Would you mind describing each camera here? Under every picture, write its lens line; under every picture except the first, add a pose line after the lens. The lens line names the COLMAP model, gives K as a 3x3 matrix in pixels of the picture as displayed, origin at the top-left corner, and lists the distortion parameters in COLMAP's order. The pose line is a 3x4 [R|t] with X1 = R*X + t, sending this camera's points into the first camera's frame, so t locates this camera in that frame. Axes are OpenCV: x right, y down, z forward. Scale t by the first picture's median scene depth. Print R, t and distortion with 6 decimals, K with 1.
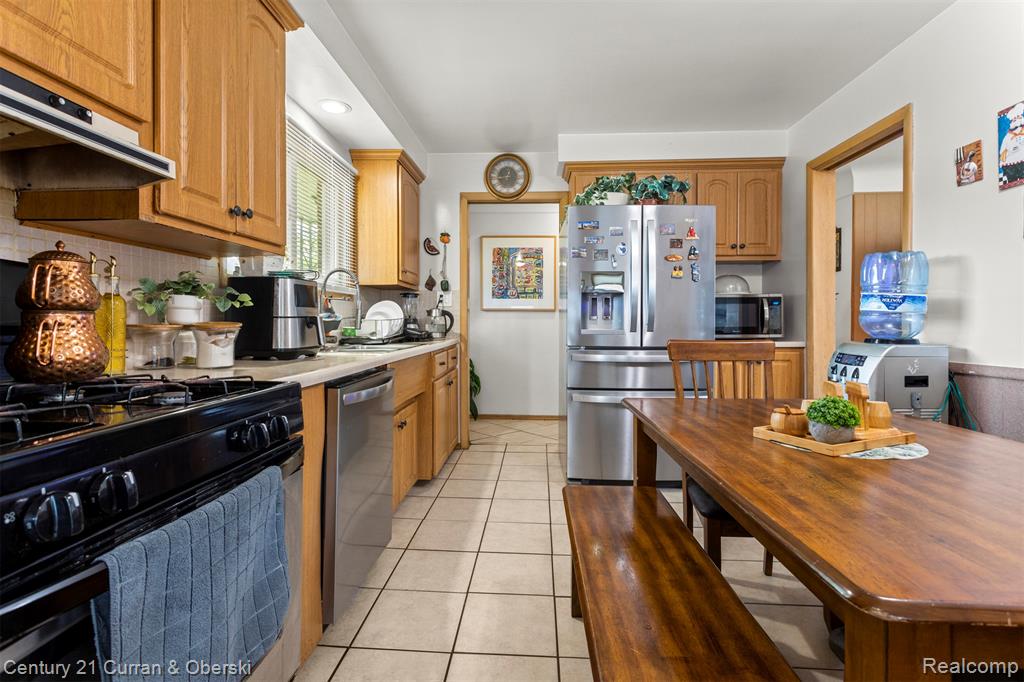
lens RADIAL K [[485.8, 0, 509.5], [0, 485.8, 331.7], [0, 0, 1]] dist [0.003238, 0.000000]
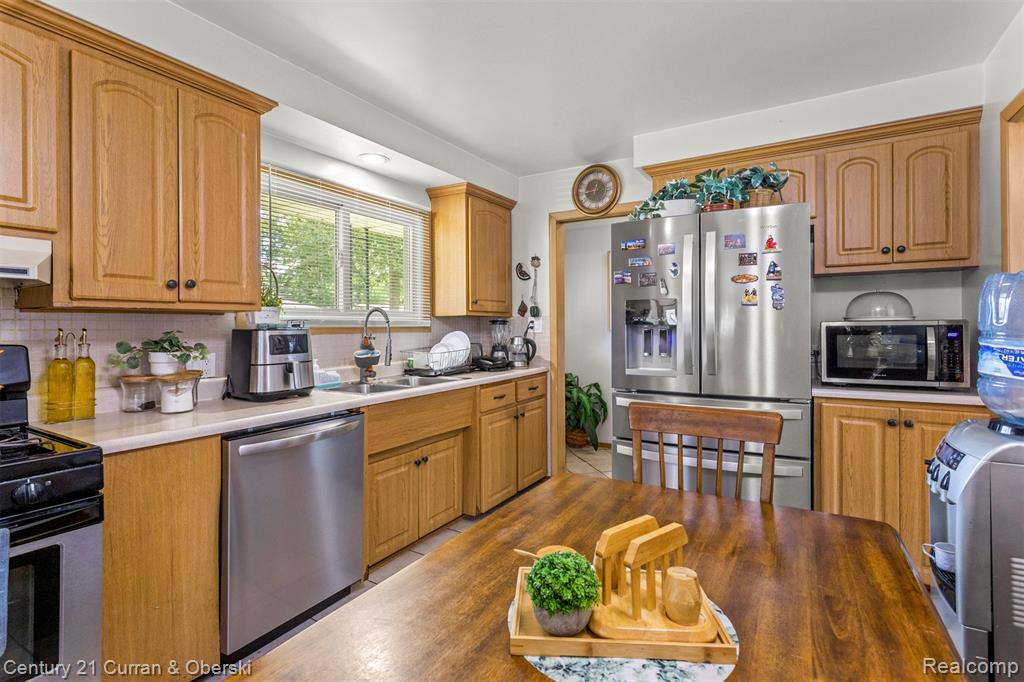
lens RADIAL K [[485.8, 0, 510.7], [0, 485.8, 334.9], [0, 0, 1]] dist [0.003238, 0.000000]
pose [[0.885577, 0.001686, -0.464489, 0.311456], [-0.002719, 0.999995, -0.001554, -0.052862], [0.464484, 0.002639, 0.885578, 0.139631]]
